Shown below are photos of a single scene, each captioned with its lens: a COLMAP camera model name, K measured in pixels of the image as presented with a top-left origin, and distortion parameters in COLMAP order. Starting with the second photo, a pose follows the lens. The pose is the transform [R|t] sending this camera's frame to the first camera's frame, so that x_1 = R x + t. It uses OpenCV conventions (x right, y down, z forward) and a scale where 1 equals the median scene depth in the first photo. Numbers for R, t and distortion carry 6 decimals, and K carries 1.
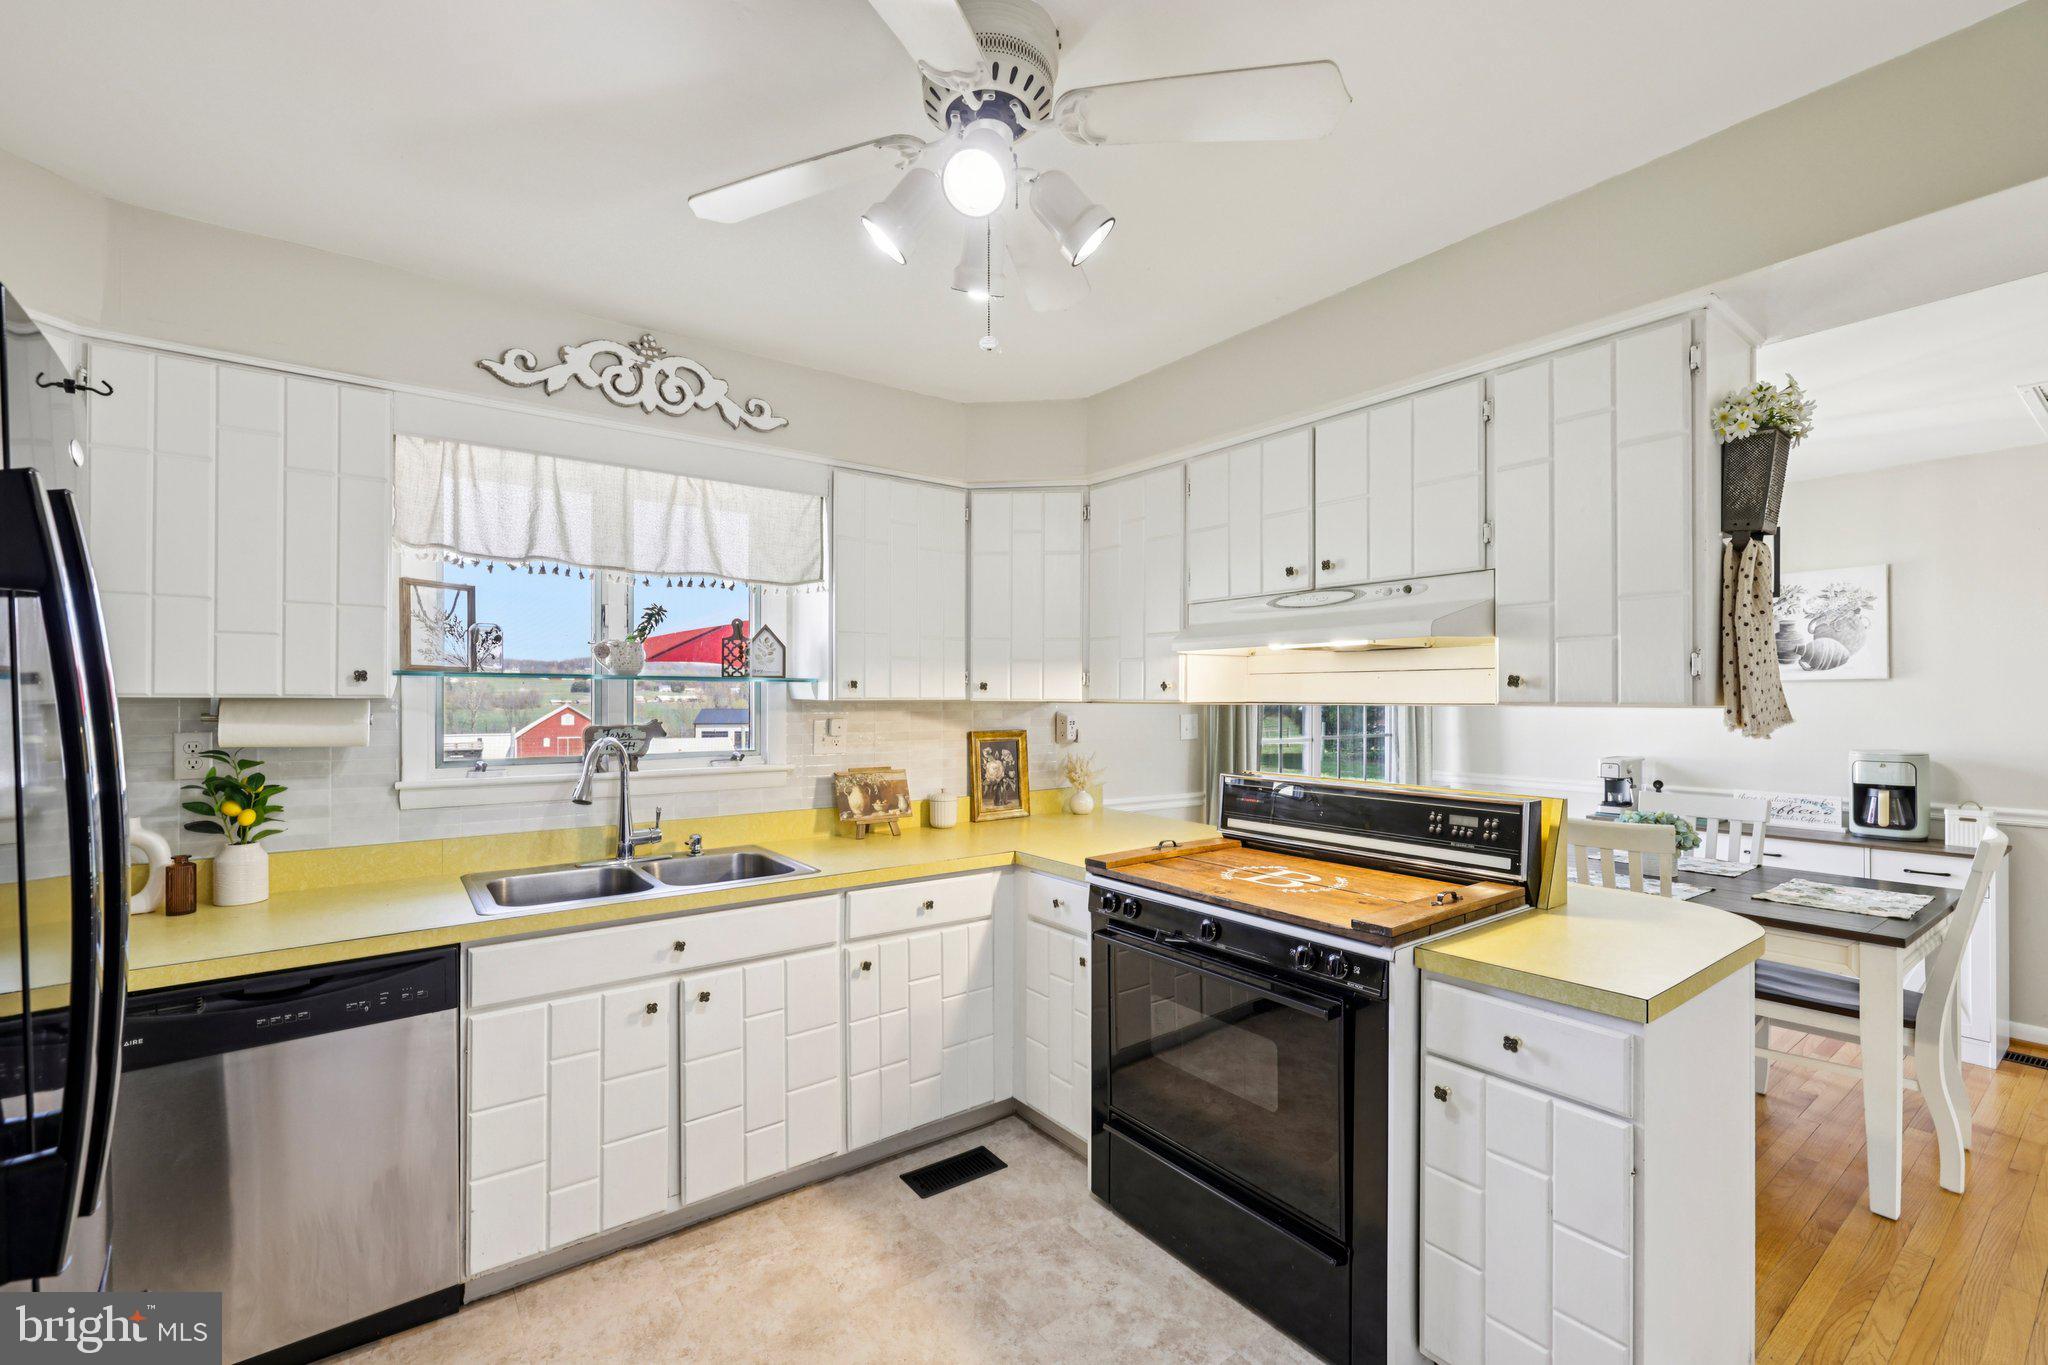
lens RADIAL K [[865.0, 0, 1015.0], [0, 865.0, 692.6], [0, 0, 1]] dist [-0.001229, 0.000498]
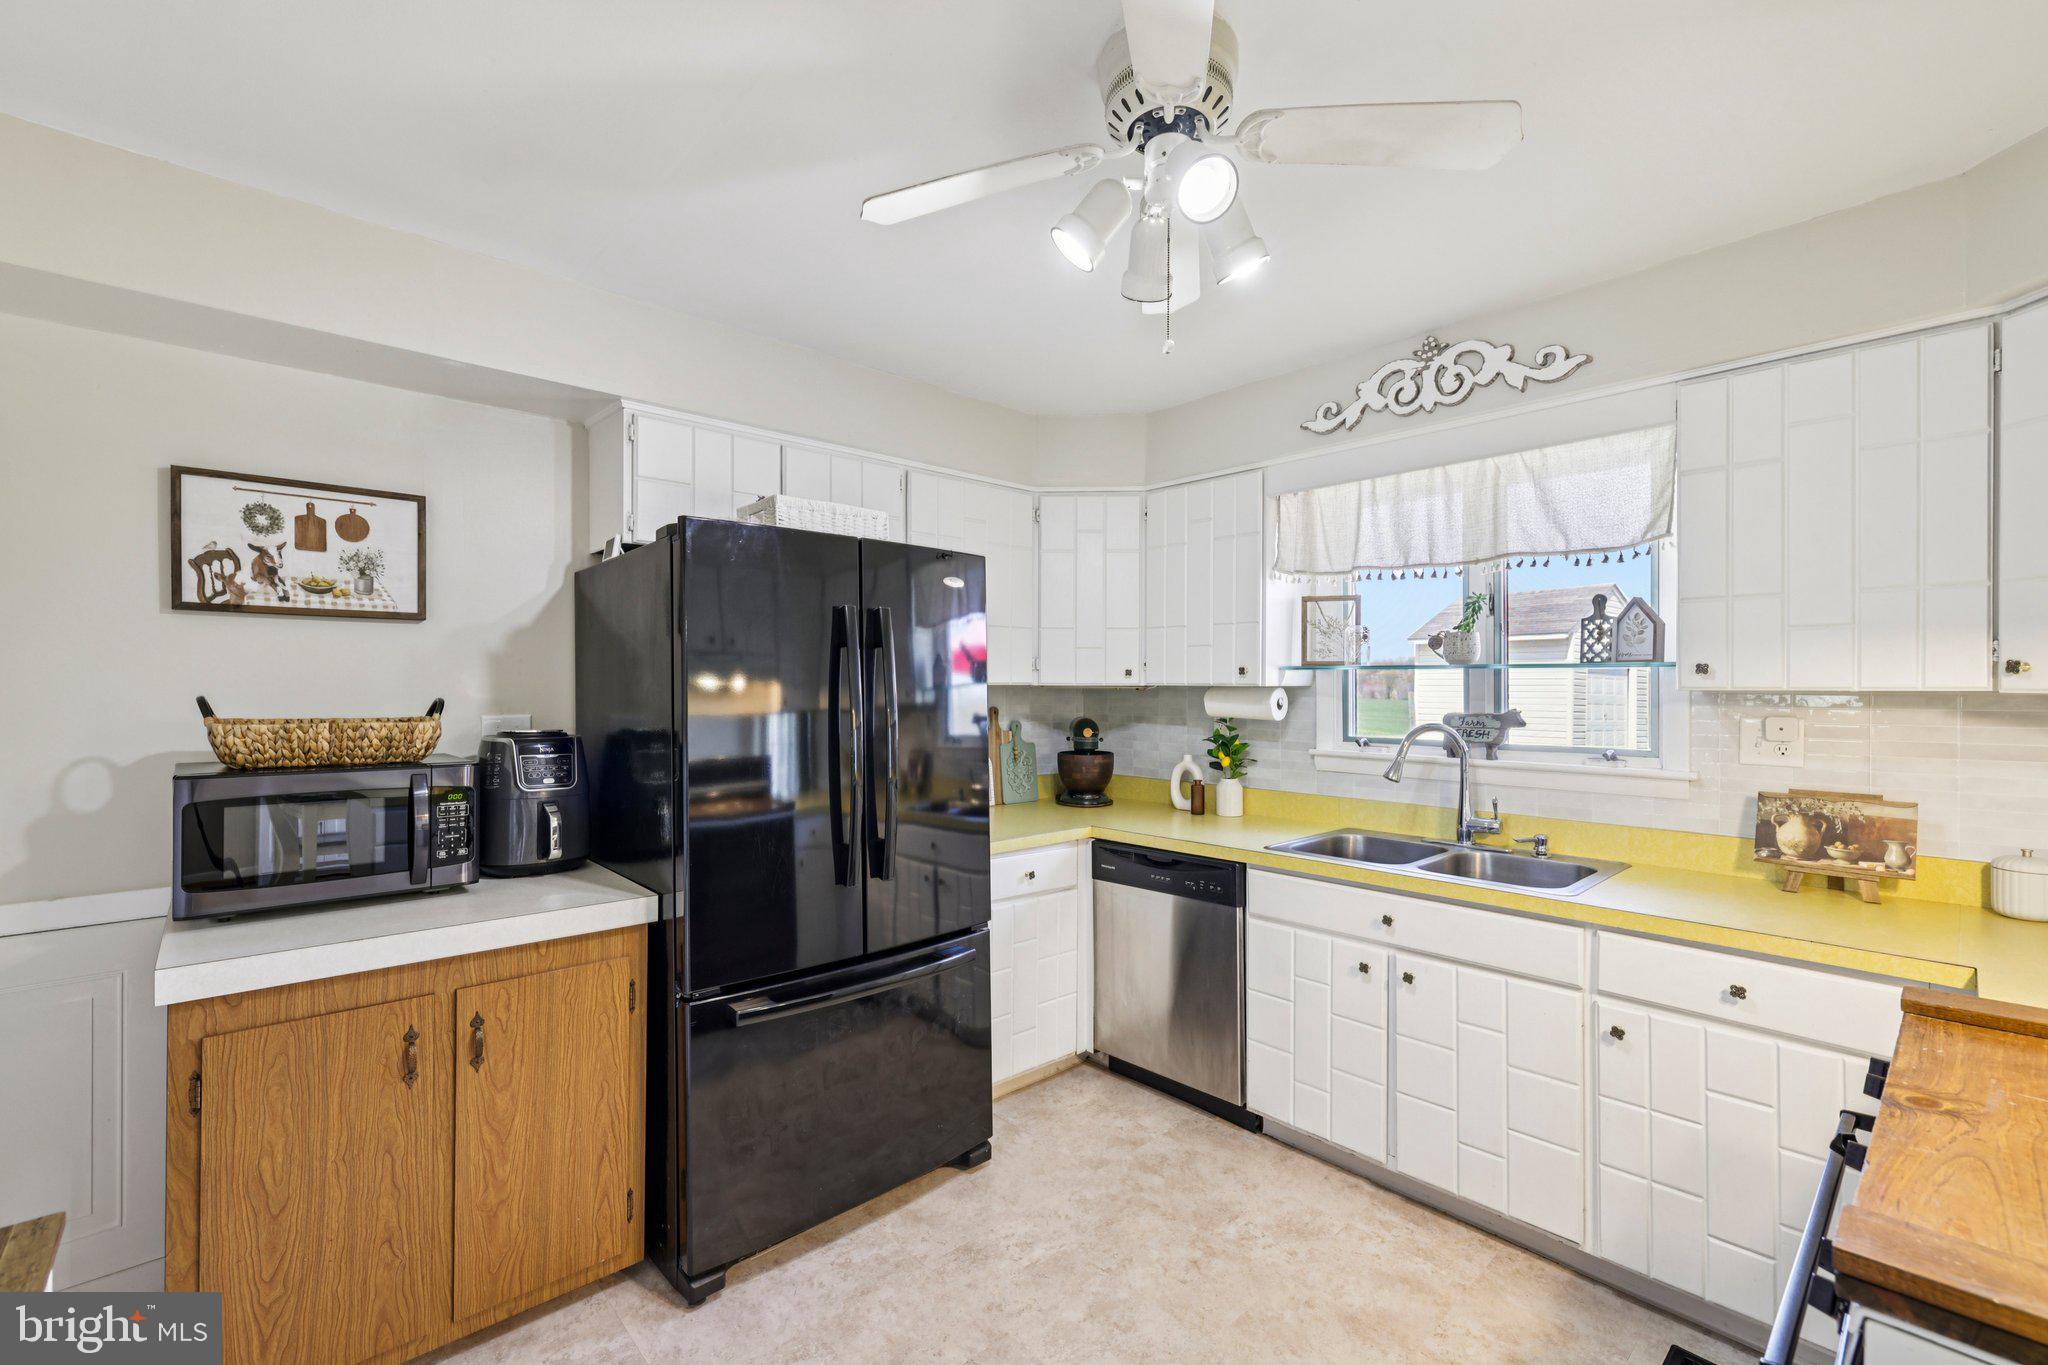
lens RADIAL K [[865.0, 0, 1021.1], [0, 865.0, 688.6], [0, 0, 1]] dist [-0.001229, 0.000498]
pose [[0.104400, 0.002042, -0.994533, 0.621354], [0.001561, 0.999996, 0.002217, 0.006539], [0.994534, -0.001784, 0.104397, 0.446334]]
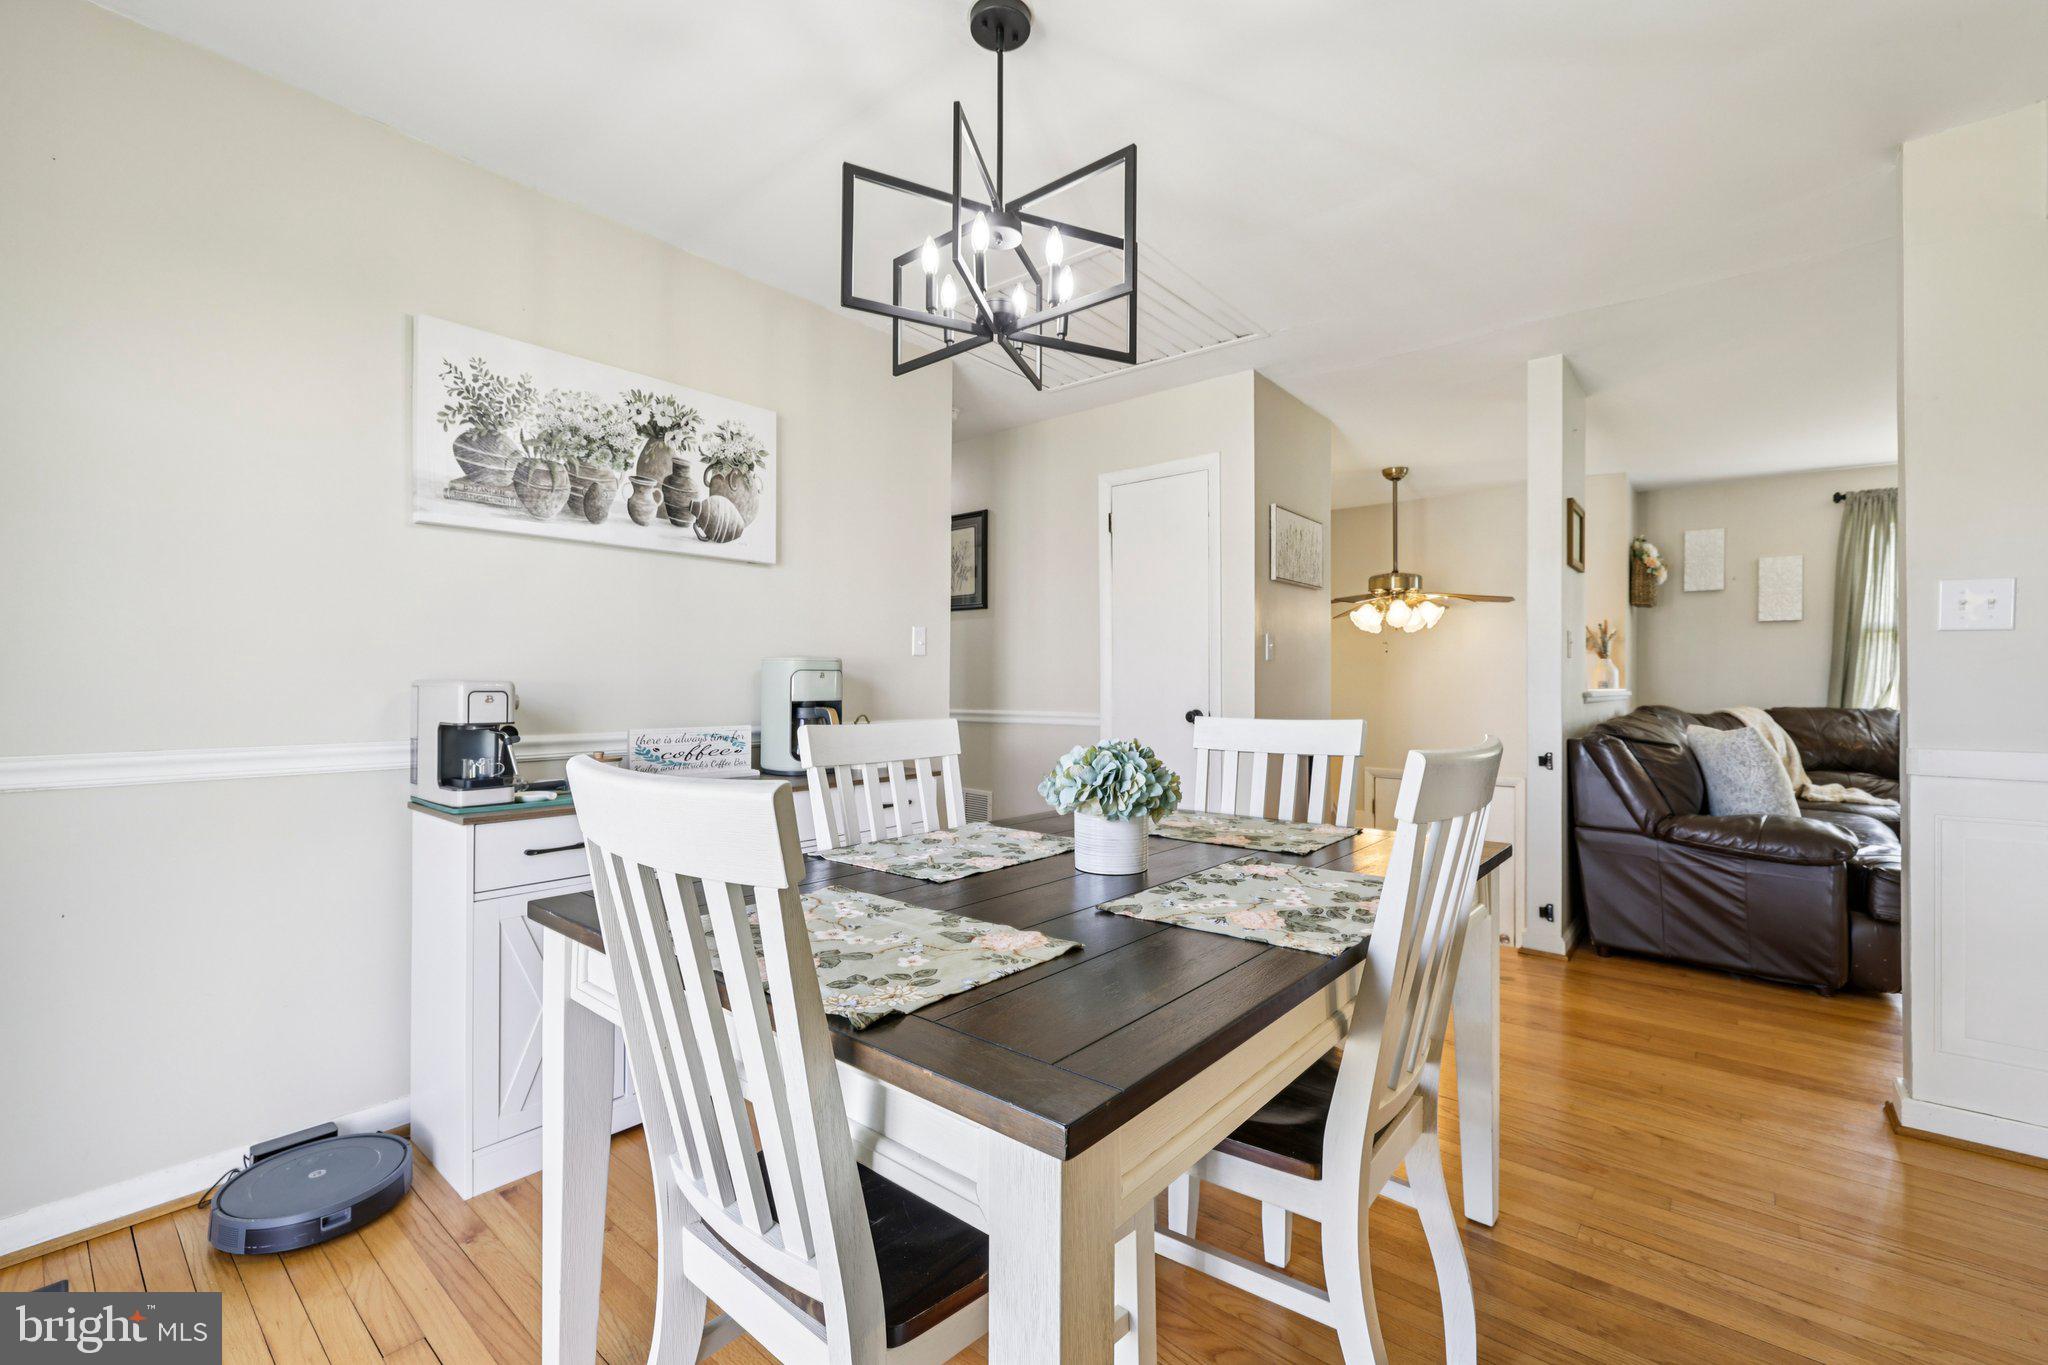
lens RADIAL K [[865.0, 0, 1025.6], [0, 865.0, 680.1], [0, 0, 1]] dist [-0.001229, 0.000498]
pose [[-0.237054, 0.002203, 0.971494, 0.148680], [-0.010148, 0.999937, -0.004743, 0.057345], [-0.971443, -0.010983, -0.237017, 0.639729]]
